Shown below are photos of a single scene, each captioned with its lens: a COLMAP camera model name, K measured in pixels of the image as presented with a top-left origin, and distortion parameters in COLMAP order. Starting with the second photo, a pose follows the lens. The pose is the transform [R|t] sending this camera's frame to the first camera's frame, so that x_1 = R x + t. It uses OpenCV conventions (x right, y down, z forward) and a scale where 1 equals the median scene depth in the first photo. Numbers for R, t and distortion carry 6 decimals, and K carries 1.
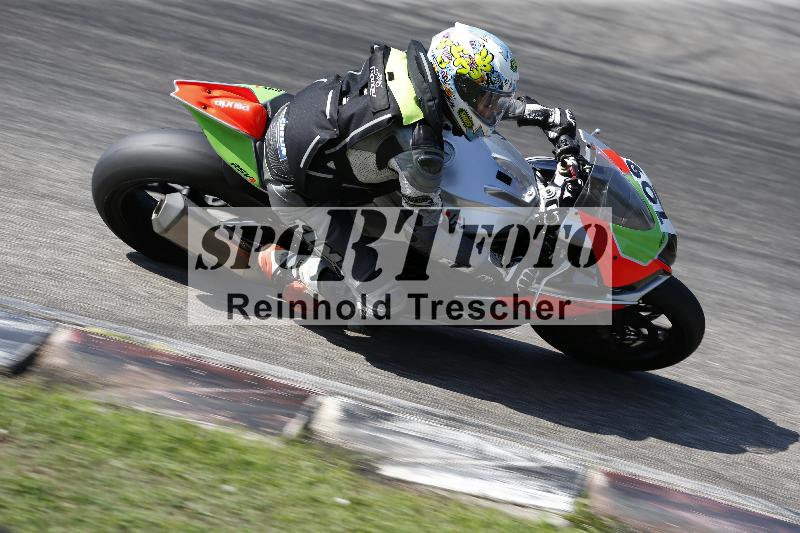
lens RADIAL K [[3333.6, 0, 400.0], [0, 3333.6, 266.5], [0, 0, 1]] dist [0.976032, 0.982764]
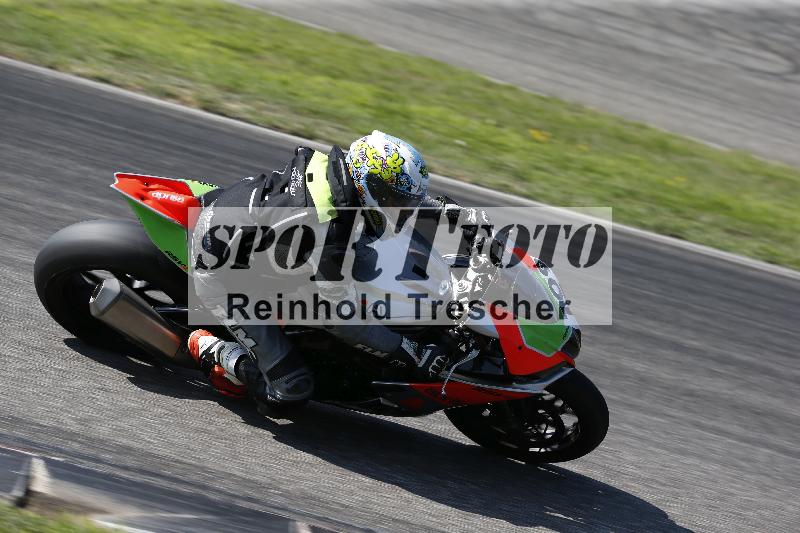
lens RADIAL K [[4691.9, 0, 400.0], [0, 4691.9, 266.5], [0, 0, 1]] dist [0.653940, 26.218375]
pose [[0.999641, 0.026476, 0.004046, 0.018712], [-0.026327, 0.999095, -0.033405, 0.022423], [-0.004927, 0.033287, 0.999434, -0.507520]]
